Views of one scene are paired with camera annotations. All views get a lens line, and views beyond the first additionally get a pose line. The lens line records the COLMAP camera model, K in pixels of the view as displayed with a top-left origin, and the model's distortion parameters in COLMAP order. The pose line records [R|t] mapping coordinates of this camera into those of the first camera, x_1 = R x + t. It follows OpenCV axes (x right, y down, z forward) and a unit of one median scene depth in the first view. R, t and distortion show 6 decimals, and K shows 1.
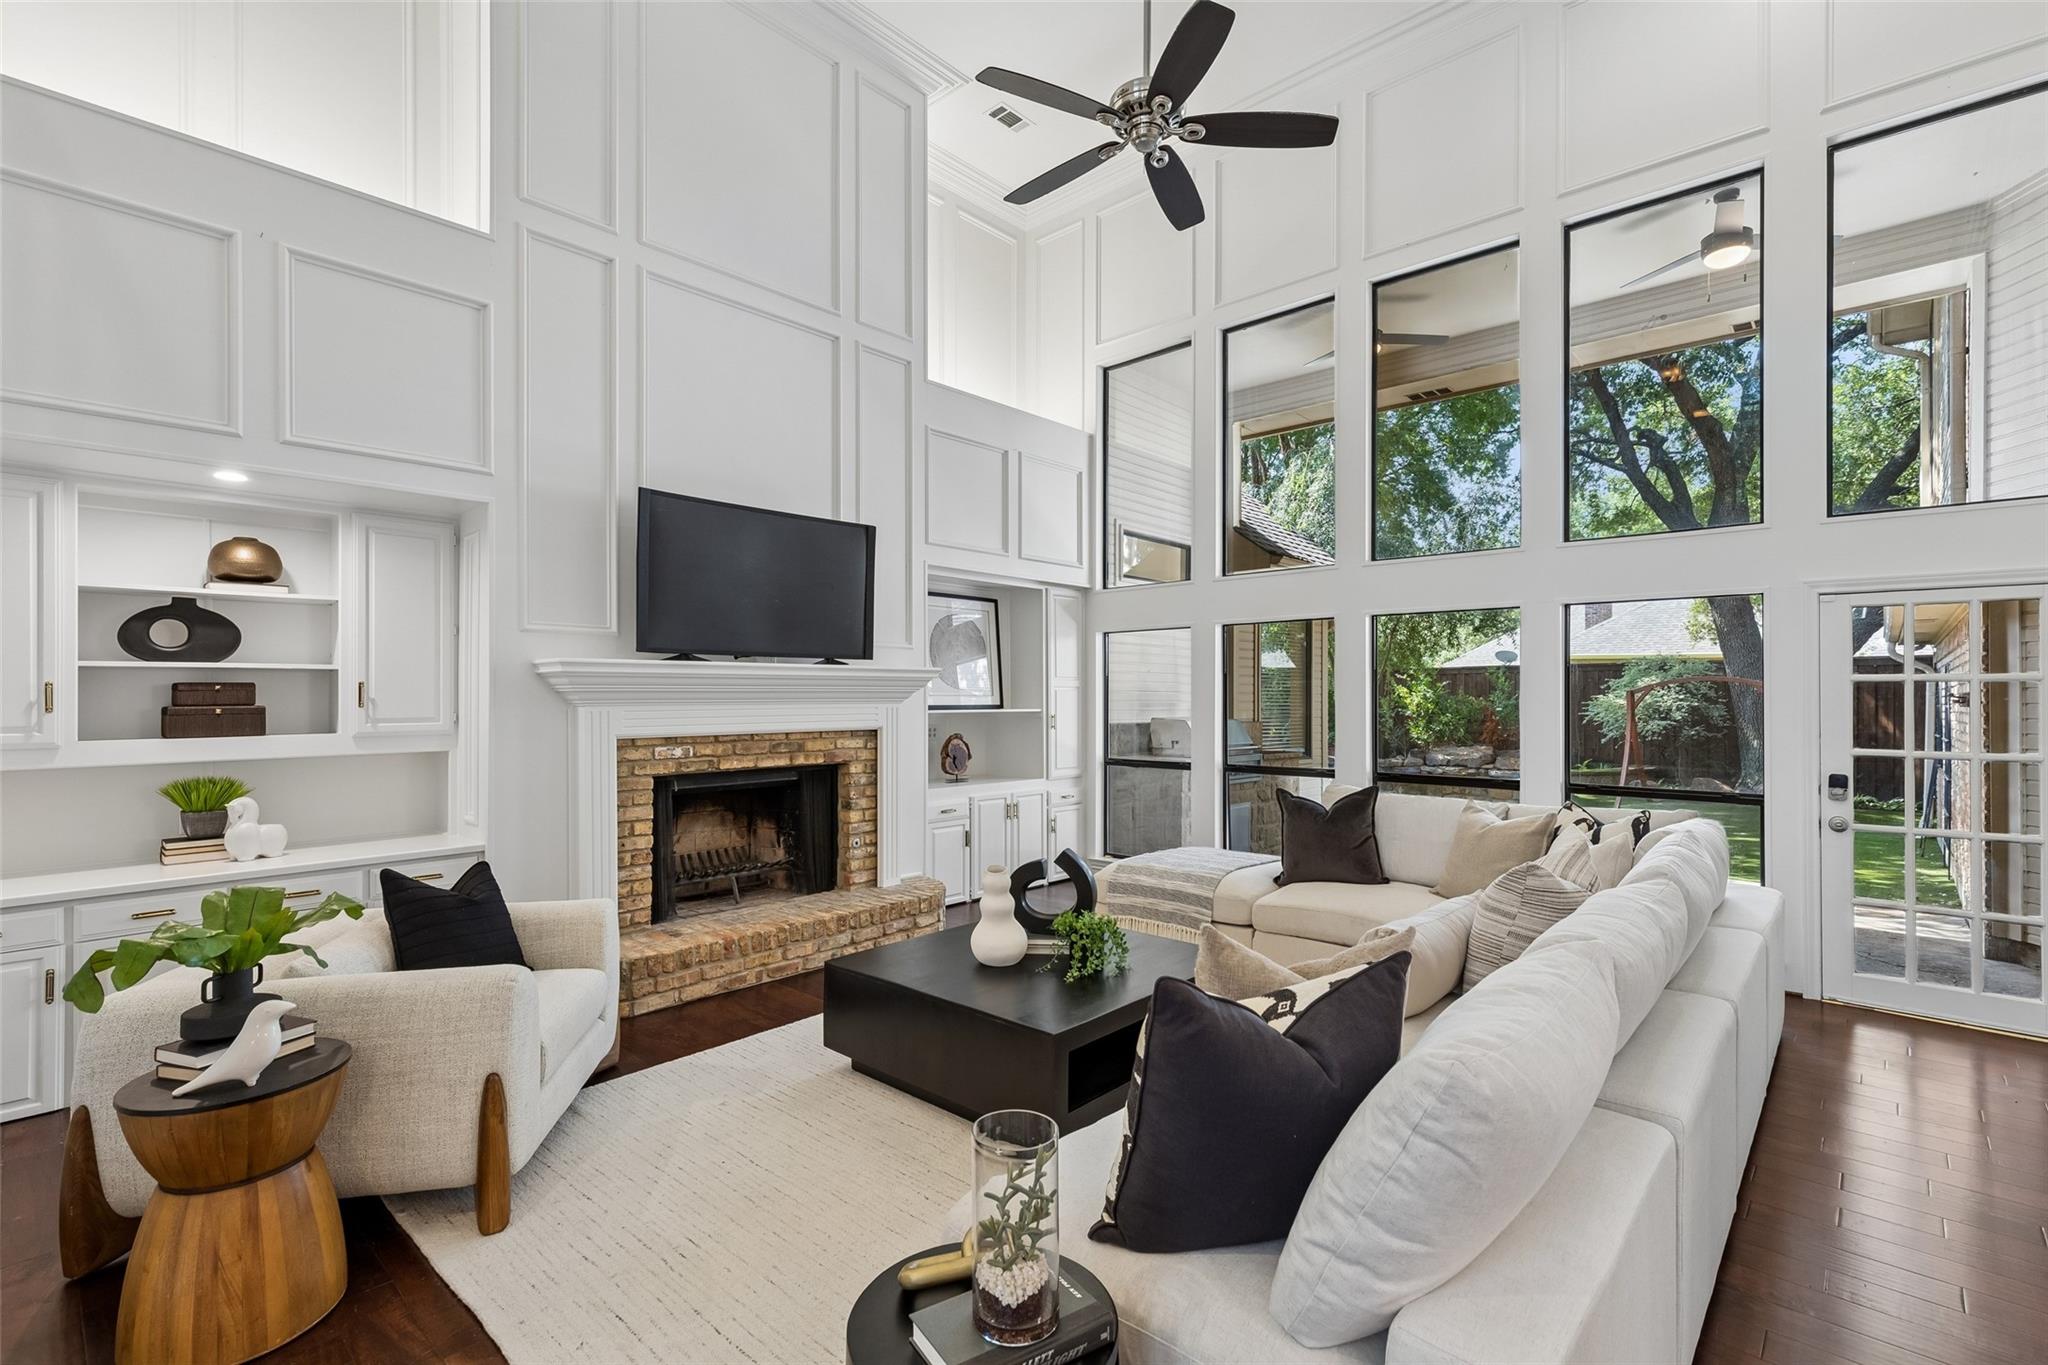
lens RADIAL K [[929.2, 0, 1025.4], [0, 929.2, 691.2], [0, 0, 1]] dist [0.000575, -0.000028]
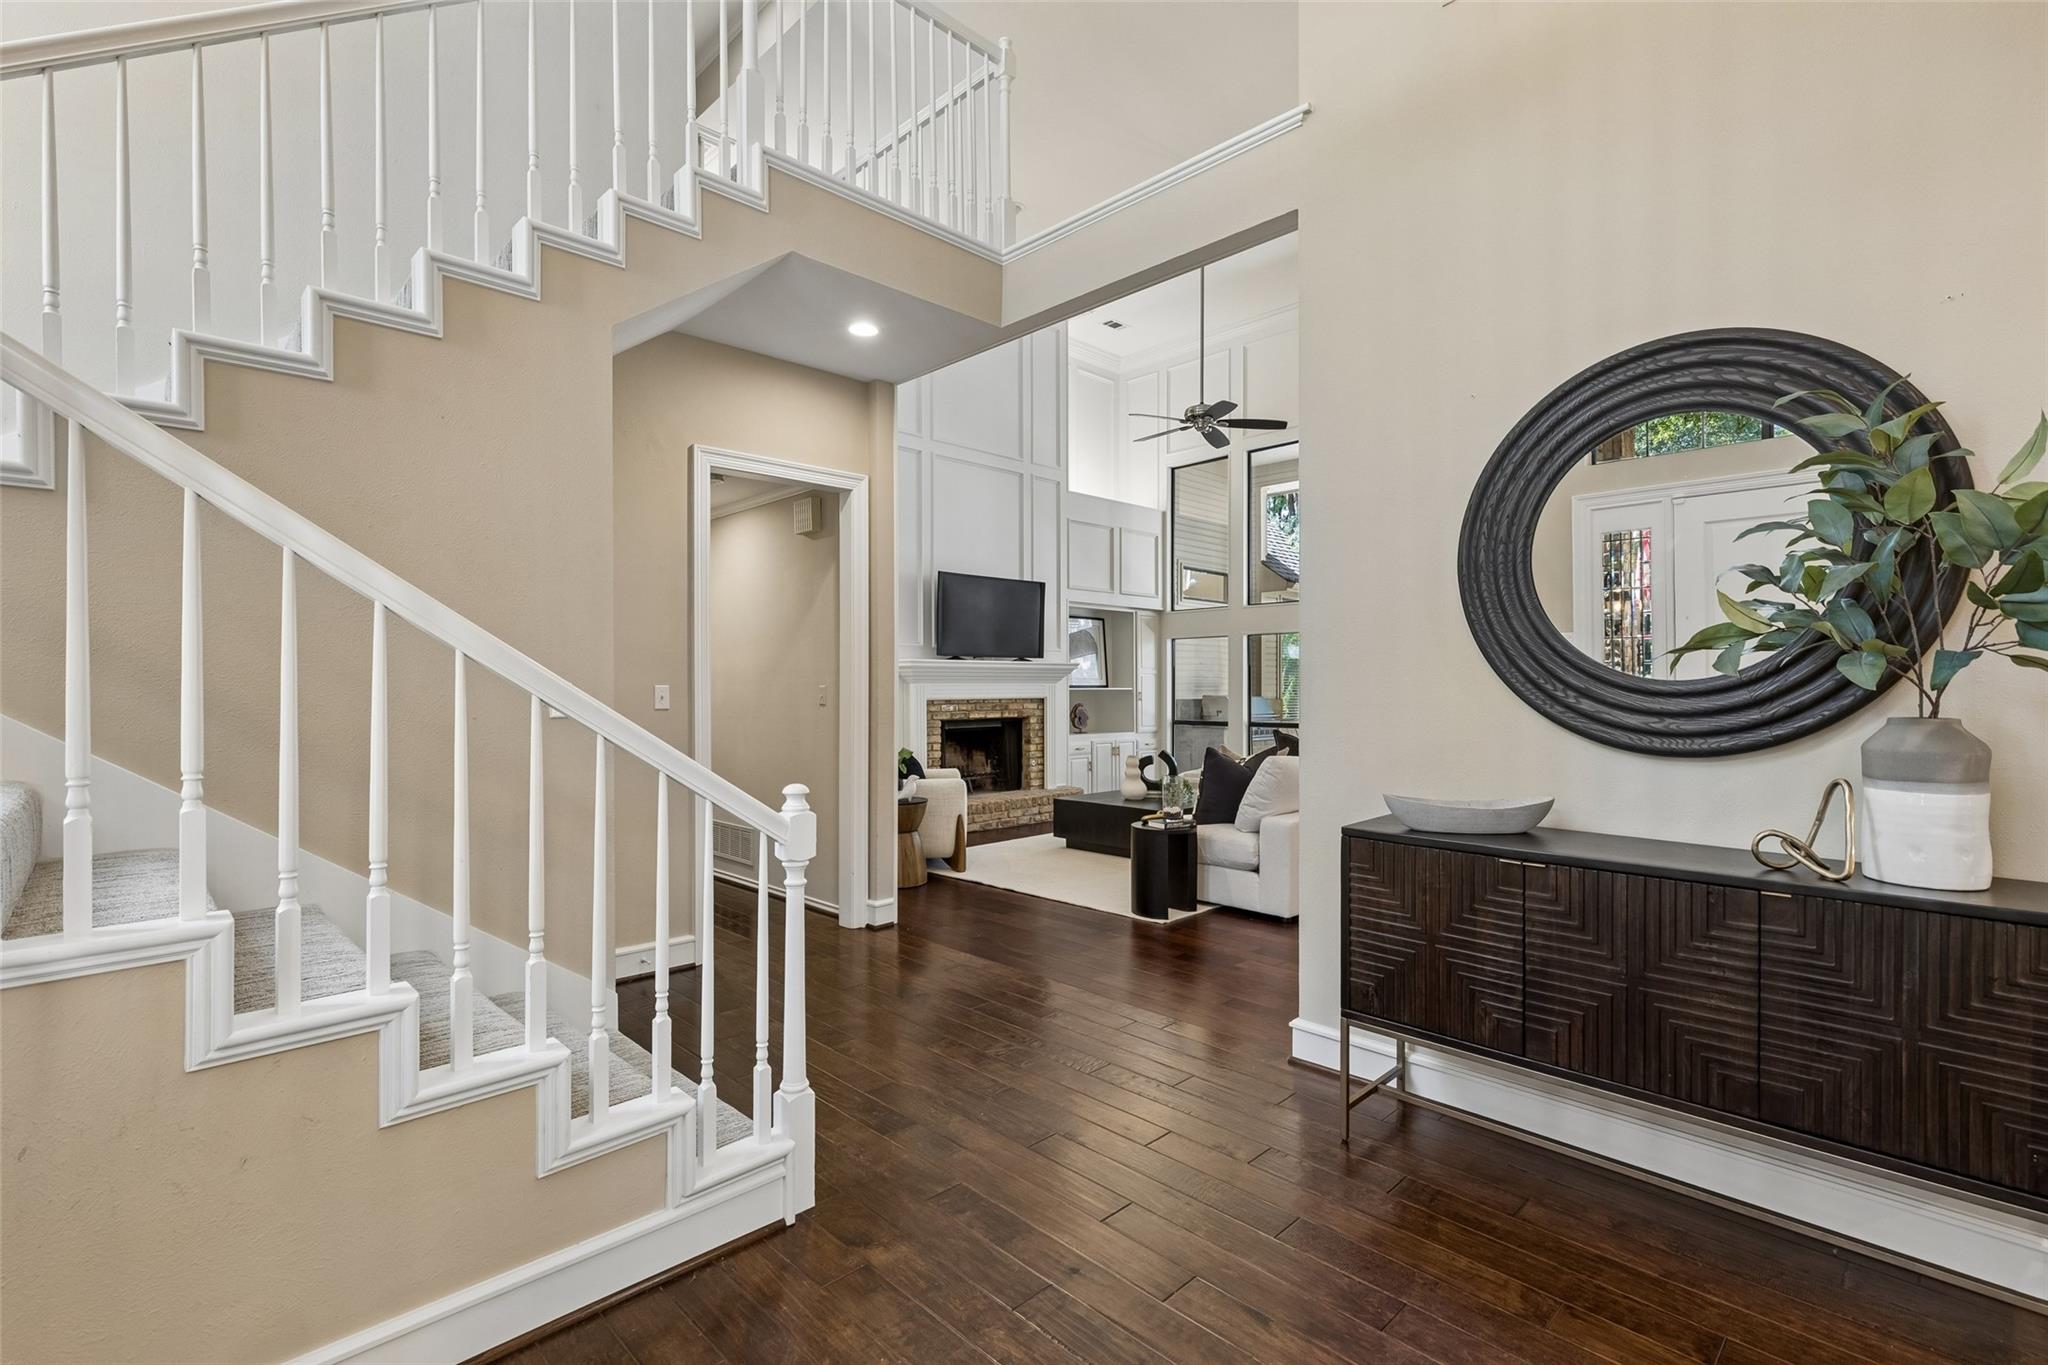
lens RADIAL K [[929.2, 0, 1021.8], [0, 929.2, 683.0], [0, 0, 1]] dist [0.000575, -0.000028]
pose [[0.998452, -0.000510, -0.055622, -0.101501], [0.000650, 0.999997, 0.002506, 0.007880], [0.055621, -0.002539, 0.998449, -0.718600]]
